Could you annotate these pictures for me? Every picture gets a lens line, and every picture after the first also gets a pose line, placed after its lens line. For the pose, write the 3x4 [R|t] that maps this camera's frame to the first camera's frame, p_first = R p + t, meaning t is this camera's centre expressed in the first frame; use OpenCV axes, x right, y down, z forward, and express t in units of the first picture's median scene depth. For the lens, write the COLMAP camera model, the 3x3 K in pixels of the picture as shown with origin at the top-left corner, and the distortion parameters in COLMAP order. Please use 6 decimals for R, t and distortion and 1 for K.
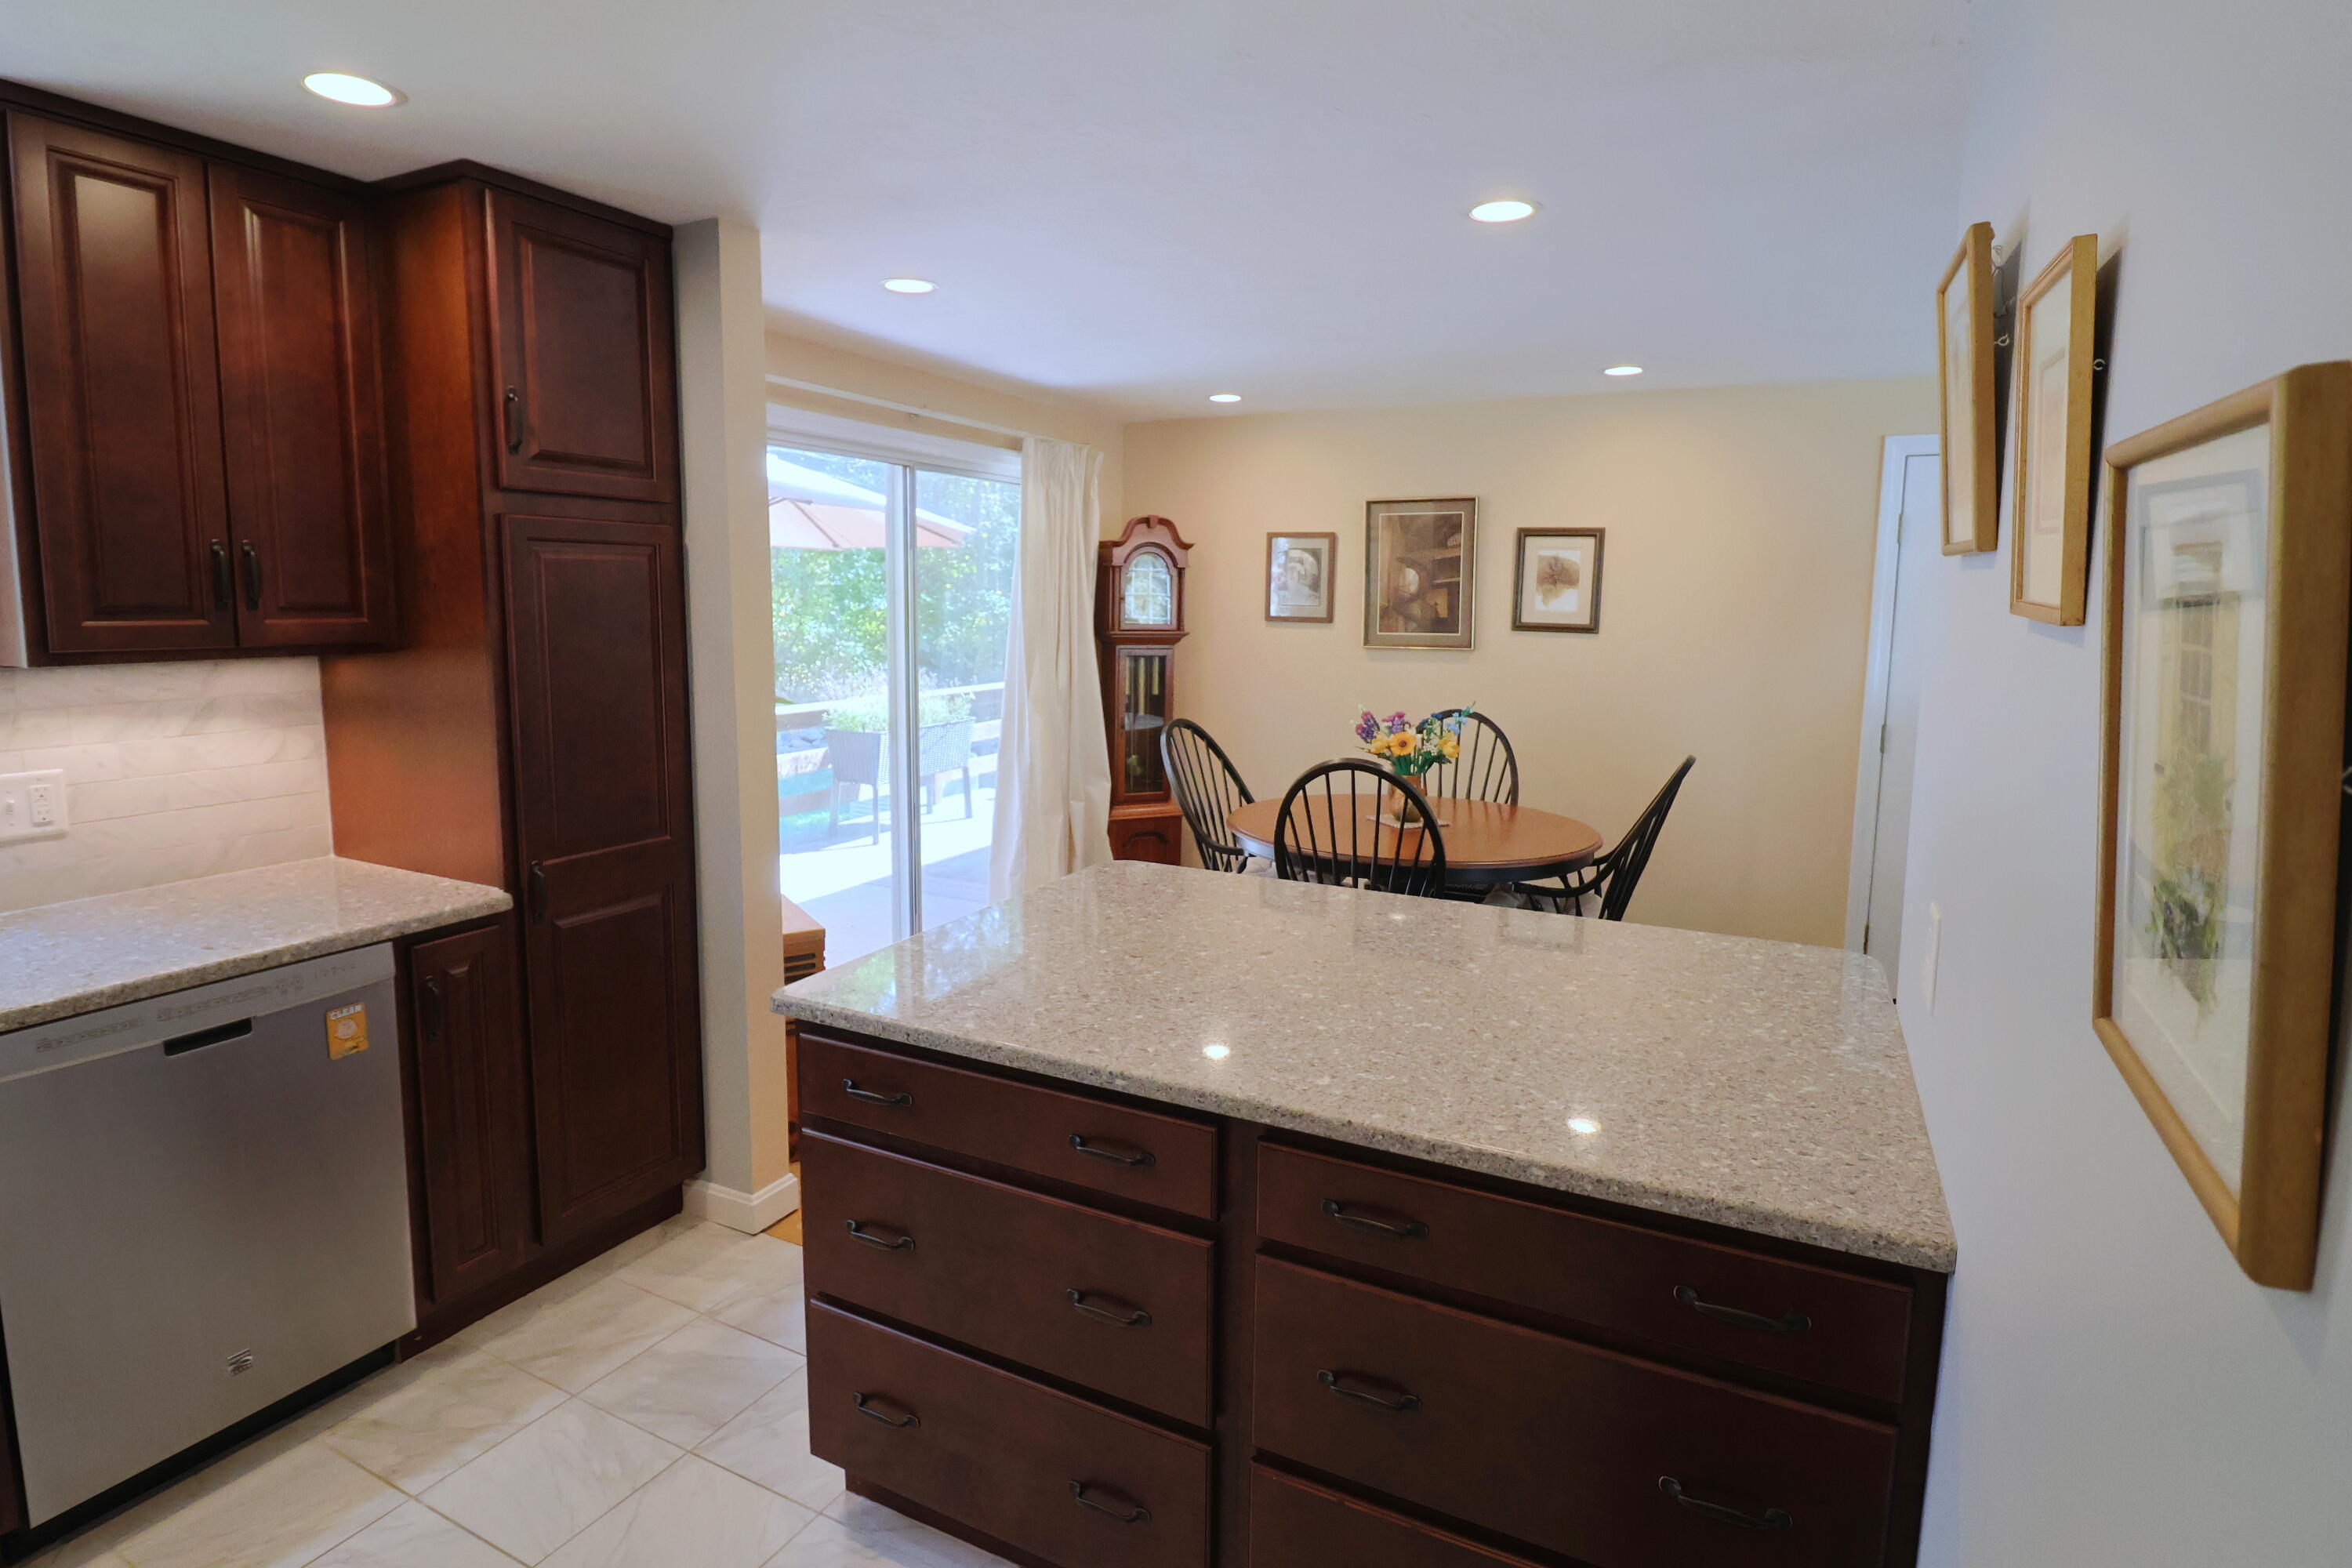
lens RADIAL K [[1211.8, 0, 1167.6], [0, 1211.8, 741.3], [0, 0, 1]] dist [-0.007032, -0.008427]
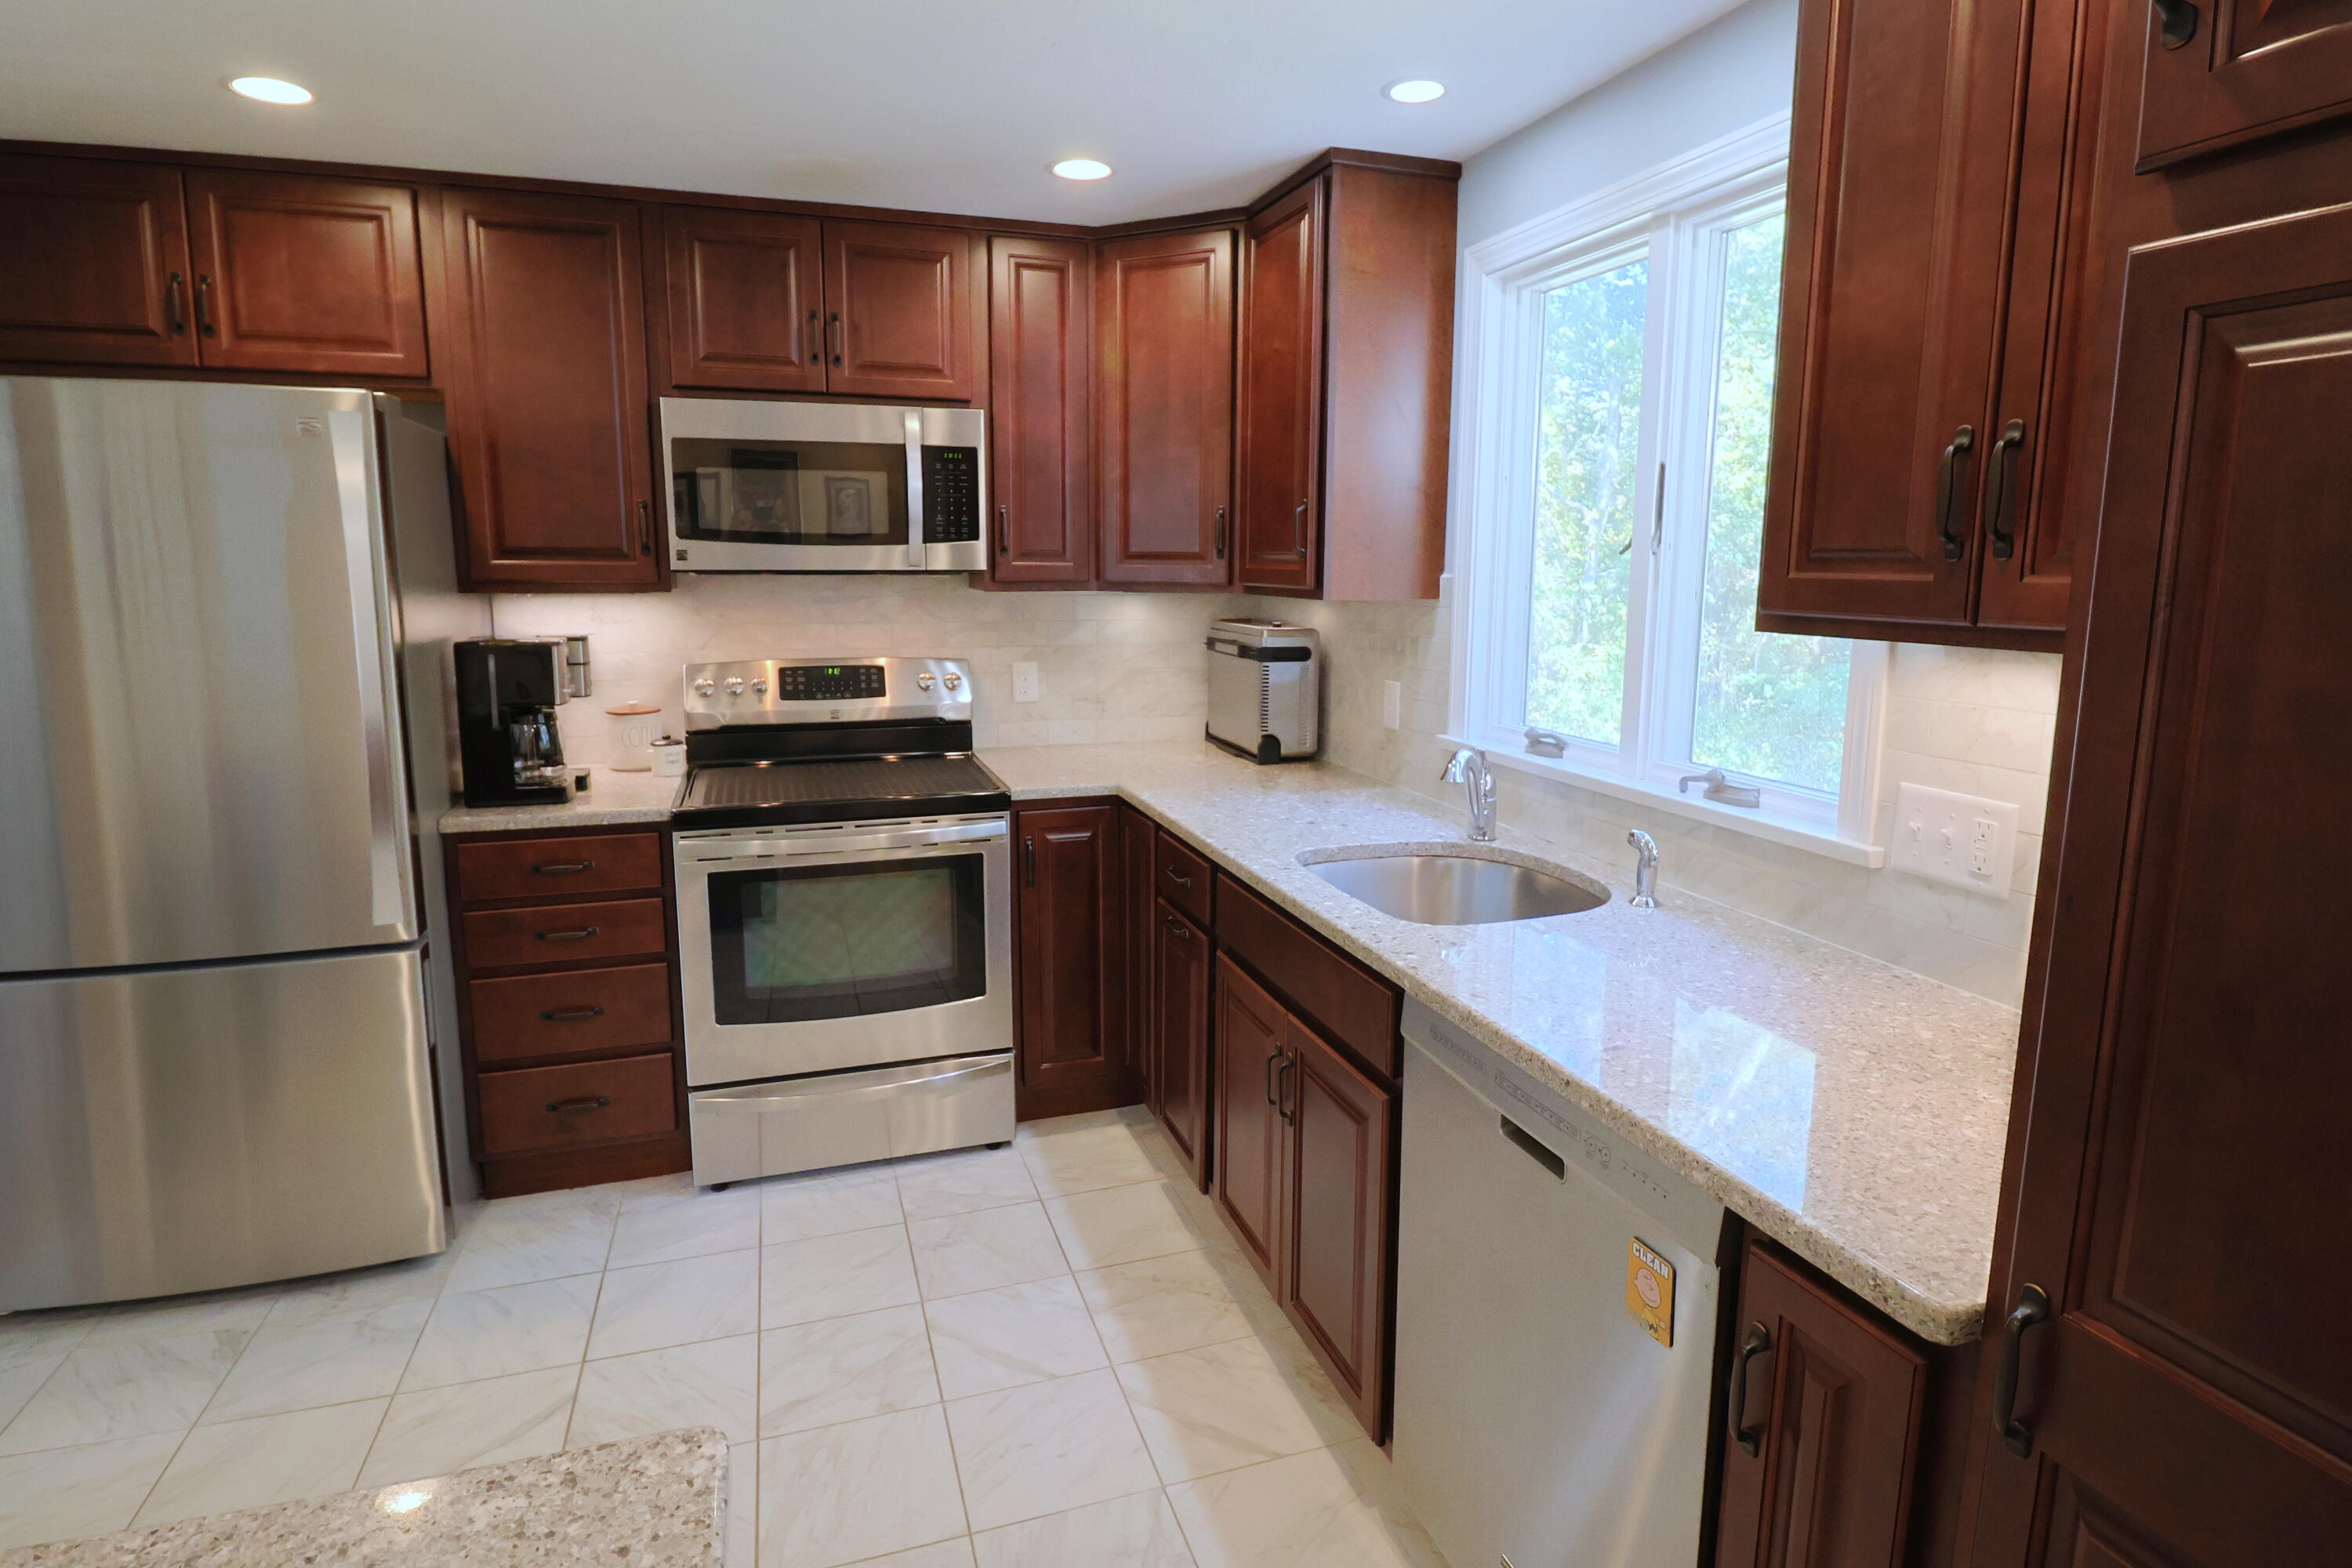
lens RADIAL K [[1211.8, 0, 1171.5], [0, 1211.8, 743.8], [0, 0, 1]] dist [-0.007032, -0.008427]
pose [[-0.706425, 0.086444, -0.702489, -0.132980], [-0.101341, 0.969934, 0.221263, -0.105455], [0.700495, 0.227497, -0.676426, 1.083667]]
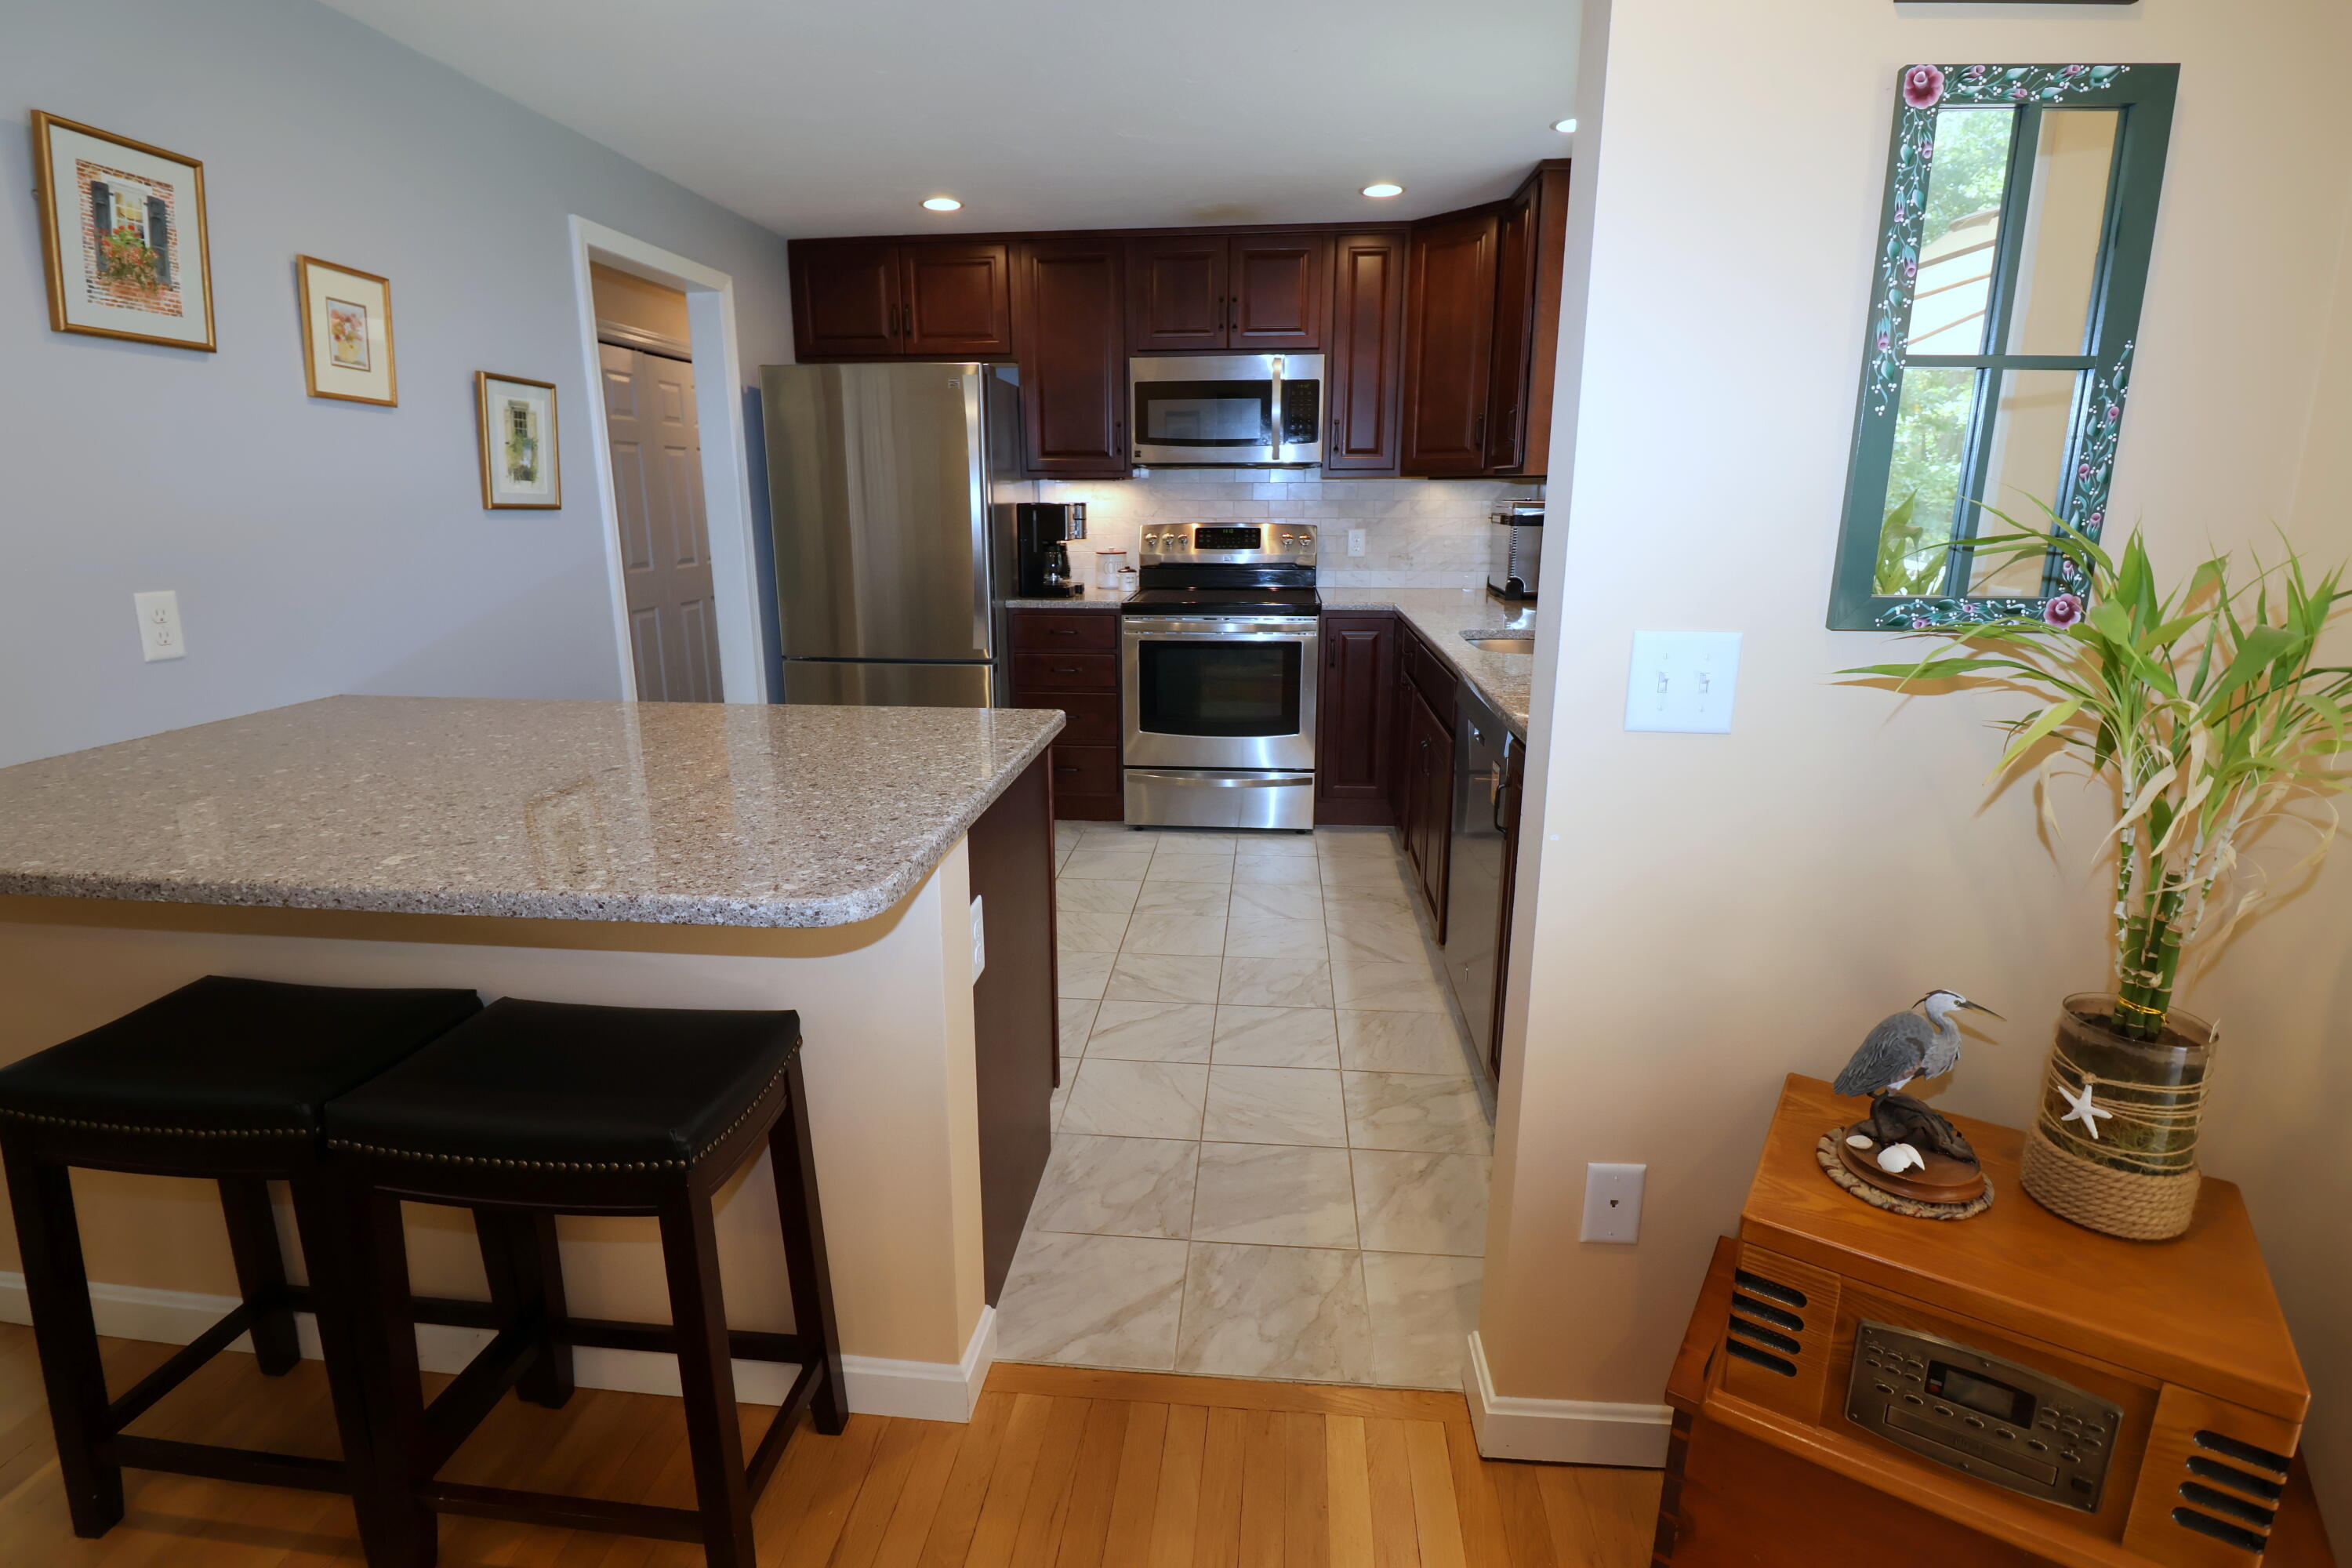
lens RADIAL K [[1079.8, 0, 1159.8], [0, 1079.8, 757.5], [0, 0, 1]] dist [-0.006851, -0.006018]
pose [[-0.933633, 0.072562, -0.350805, -0.012775], [-0.055486, 0.938161, 0.341725, -0.114243], [0.353907, 0.338511, -0.871872, 1.654160]]
